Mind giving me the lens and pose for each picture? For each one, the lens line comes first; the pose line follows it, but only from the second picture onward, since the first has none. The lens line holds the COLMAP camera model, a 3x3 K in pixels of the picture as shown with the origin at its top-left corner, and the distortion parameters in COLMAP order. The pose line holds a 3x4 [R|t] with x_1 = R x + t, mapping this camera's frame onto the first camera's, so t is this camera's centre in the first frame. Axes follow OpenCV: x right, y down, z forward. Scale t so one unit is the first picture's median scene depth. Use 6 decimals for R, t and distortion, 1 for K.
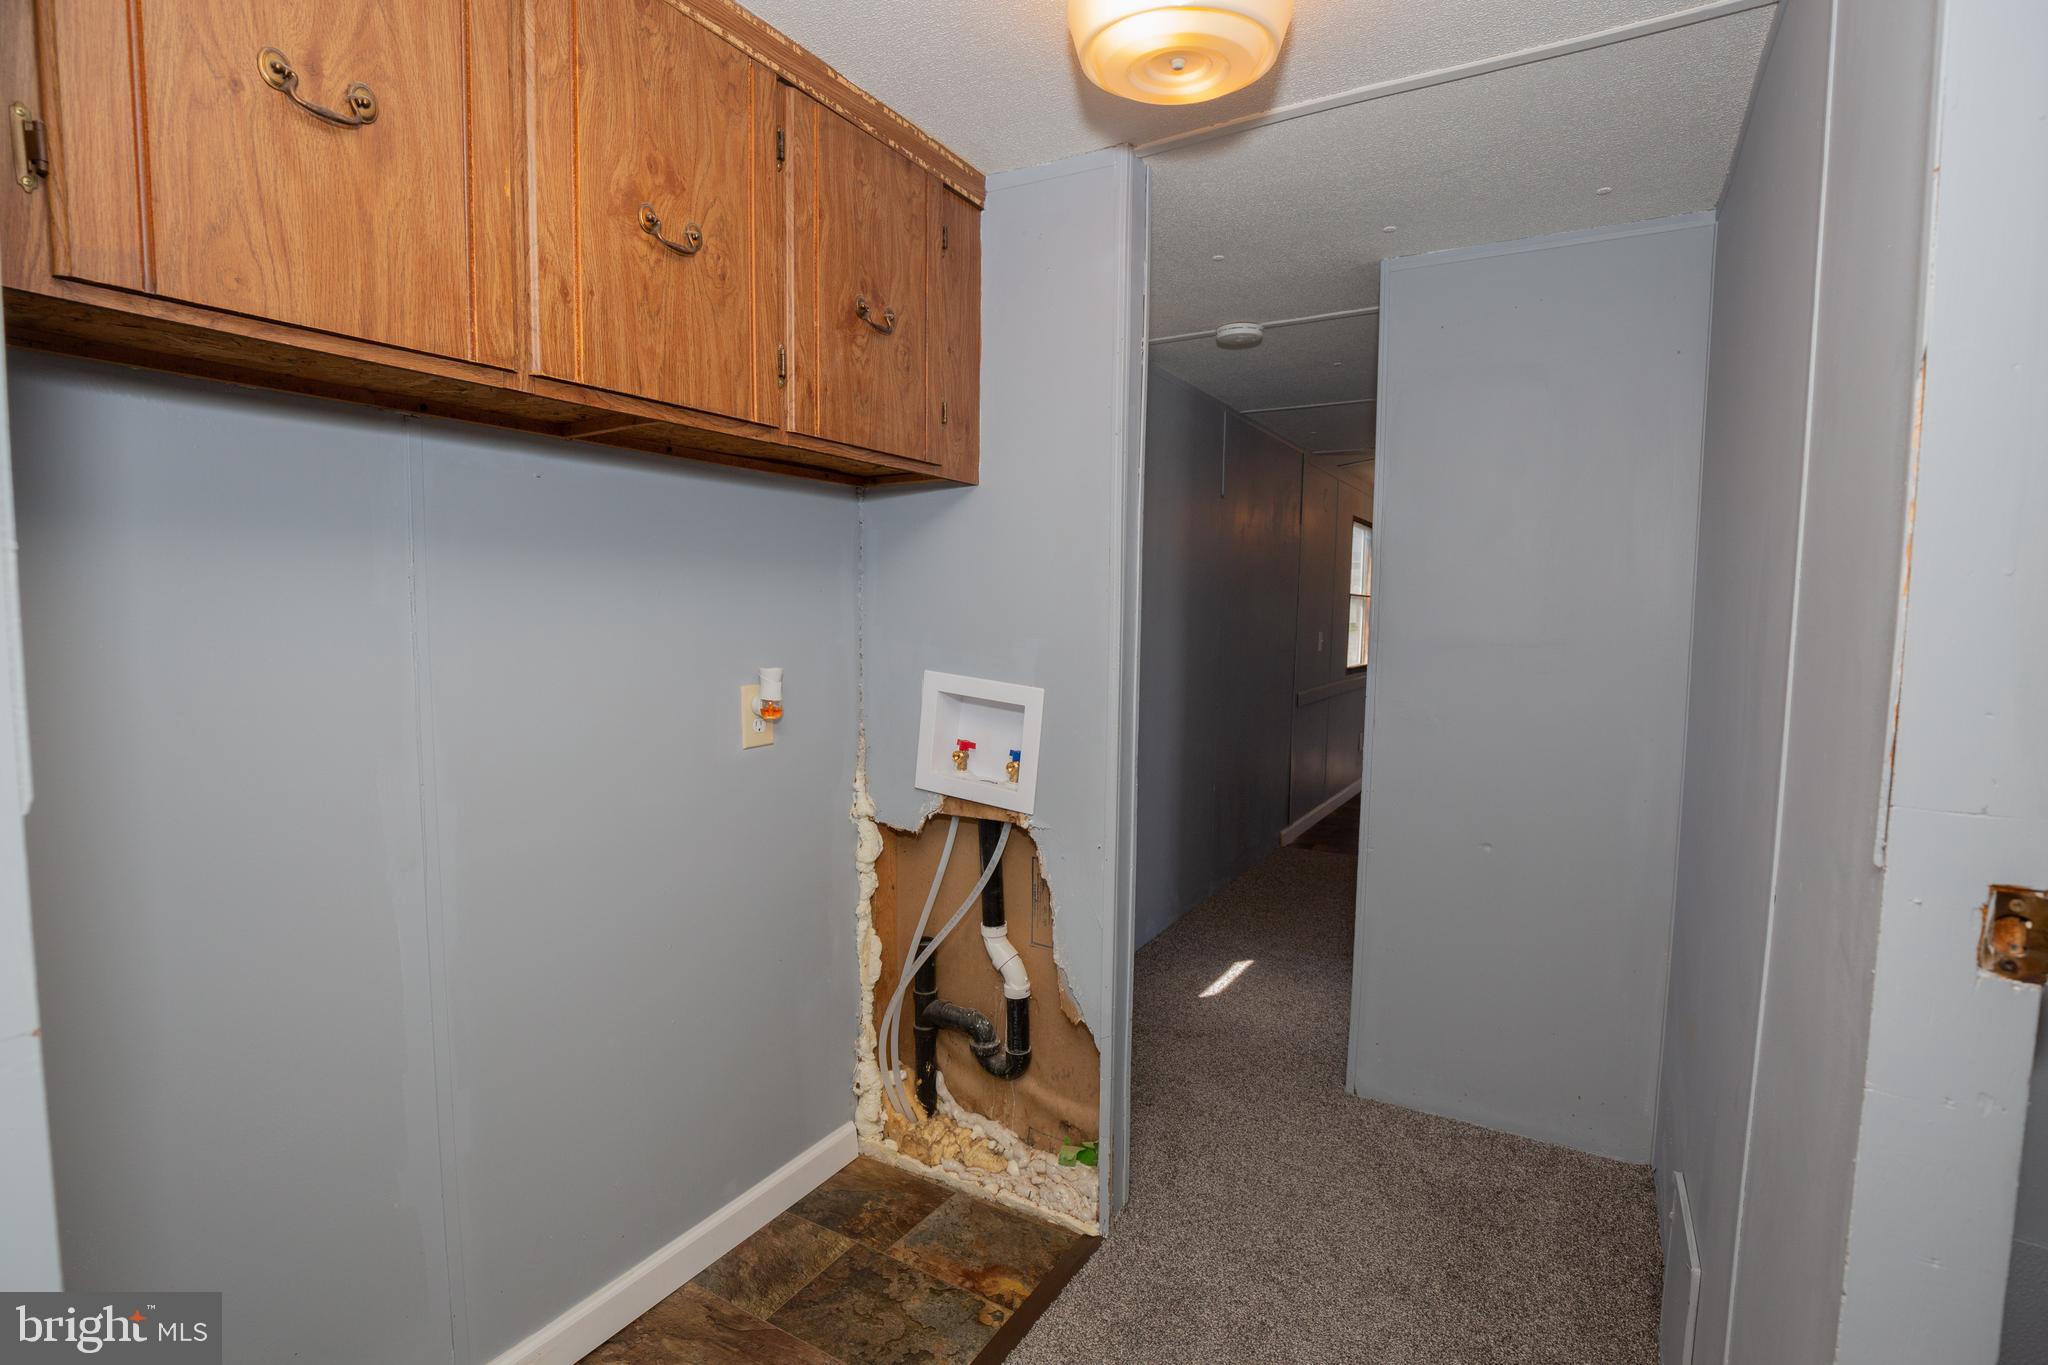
lens RADIAL K [[943.5, 0, 1014.6], [0, 943.5, 671.0], [0, 0, 1]] dist [-0.011474, 0.000165]
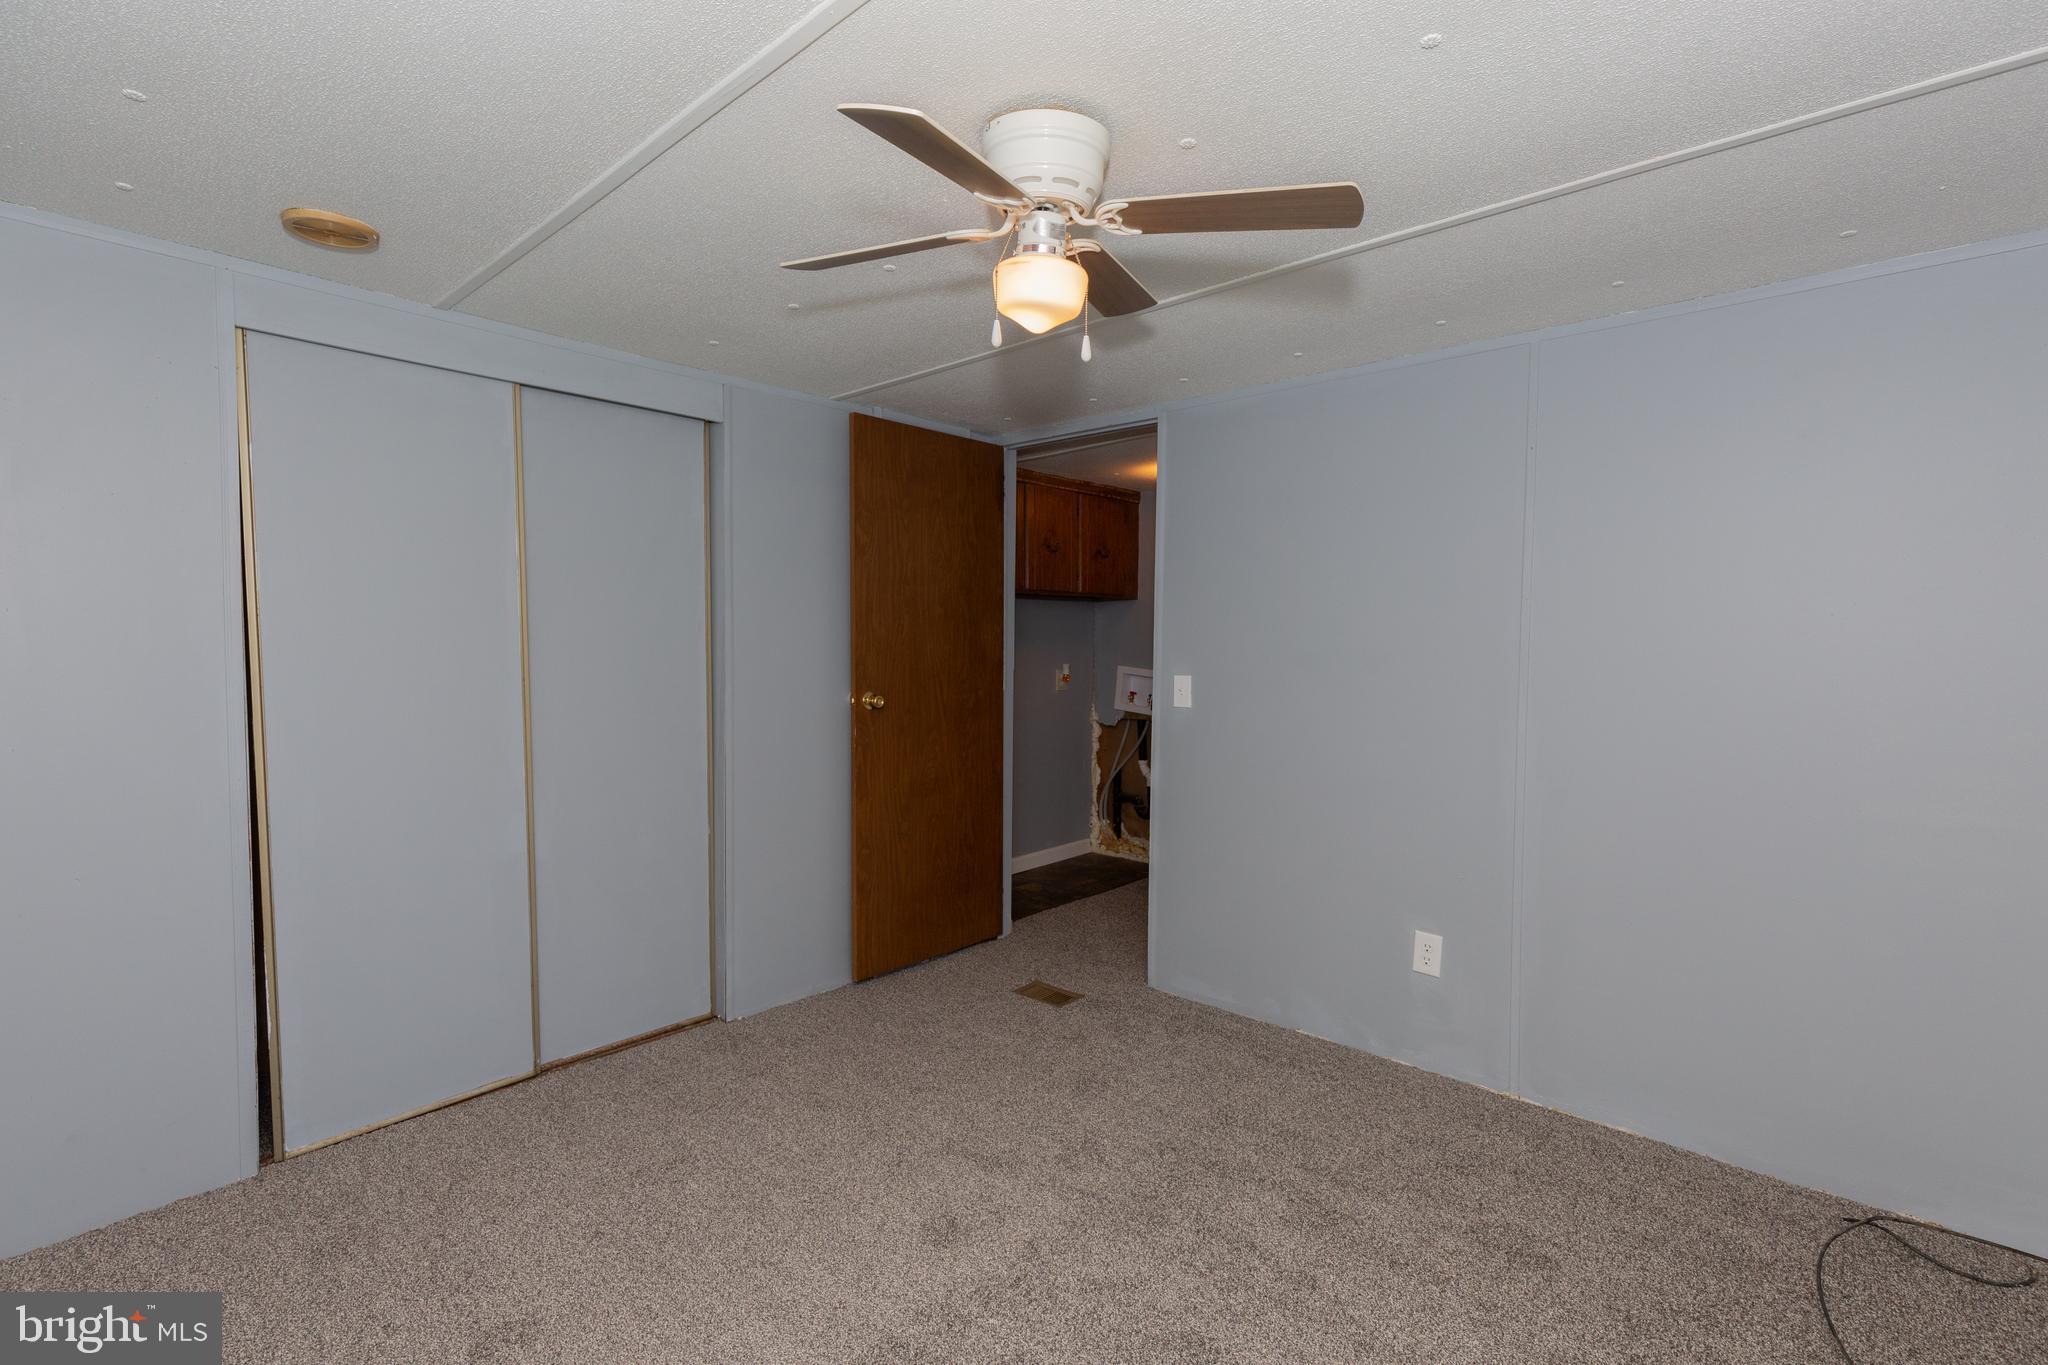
lens RADIAL K [[941.6, 0, 1024.0], [0, 941.6, 682.5], [0, 0, 1]] dist [0.012011, -0.000087]
pose [[0.981094, 0.007850, -0.193372, 0.217922], [-0.011895, 0.999734, -0.019766, 0.135461], [0.193165, 0.021692, 0.980926, -2.277582]]
